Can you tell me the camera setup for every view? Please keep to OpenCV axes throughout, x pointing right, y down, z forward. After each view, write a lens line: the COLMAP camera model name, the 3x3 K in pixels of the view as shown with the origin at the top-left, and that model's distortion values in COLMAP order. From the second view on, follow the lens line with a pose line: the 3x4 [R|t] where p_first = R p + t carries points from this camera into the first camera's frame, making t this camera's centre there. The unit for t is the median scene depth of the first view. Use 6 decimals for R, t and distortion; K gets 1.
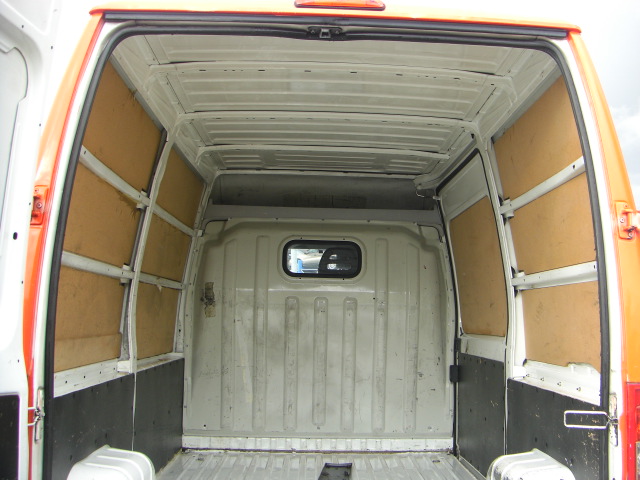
lens RADIAL K [[721.8, 0, 359.1], [0, 721.8, 203.7], [0, 0, 1]] dist [-0.184993, 0.145702]
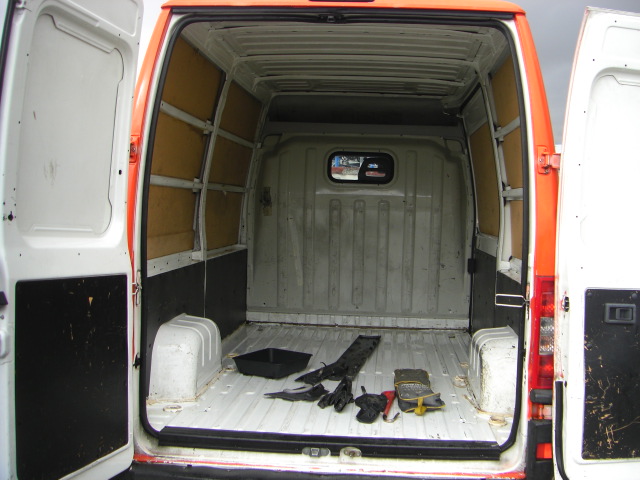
lens RADIAL K [[721.8, 0, 359.1], [0, 721.8, 203.7], [0, 0, 1]] dist [-0.184993, 0.145702]
pose [[0.994457, 0.014413, -0.104156, 0.072727], [0.001466, 0.988564, 0.150797, -0.045226], [0.105138, -0.150113, 0.983063, -0.184353]]
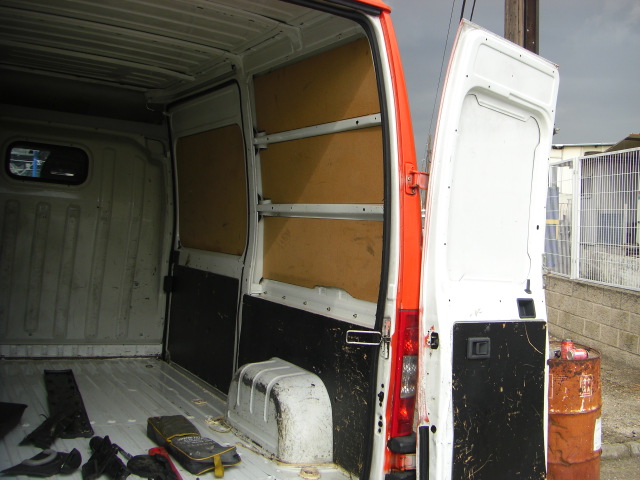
lens RADIAL K [[721.8, 0, 359.1], [0, 721.8, 203.7], [0, 0, 1]] dist [-0.184993, 0.145702]
pose [[0.877178, 0.072664, 0.474636, -0.129042], [-0.135465, 0.985780, 0.099437, -0.020513], [-0.460661, -0.151521, 0.874547, -0.026884]]
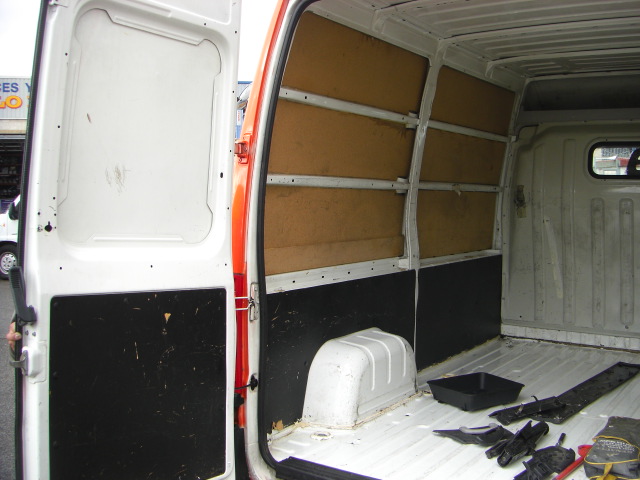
lens RADIAL K [[721.8, 0, 359.1], [0, 721.8, 203.7], [0, 0, 1]] dist [-0.184993, 0.145702]
pose [[0.814280, 0.007430, -0.580424, 0.215437], [0.085021, 0.987608, 0.131920, -0.024046], [0.574211, -0.156768, 0.803558, -0.000485]]
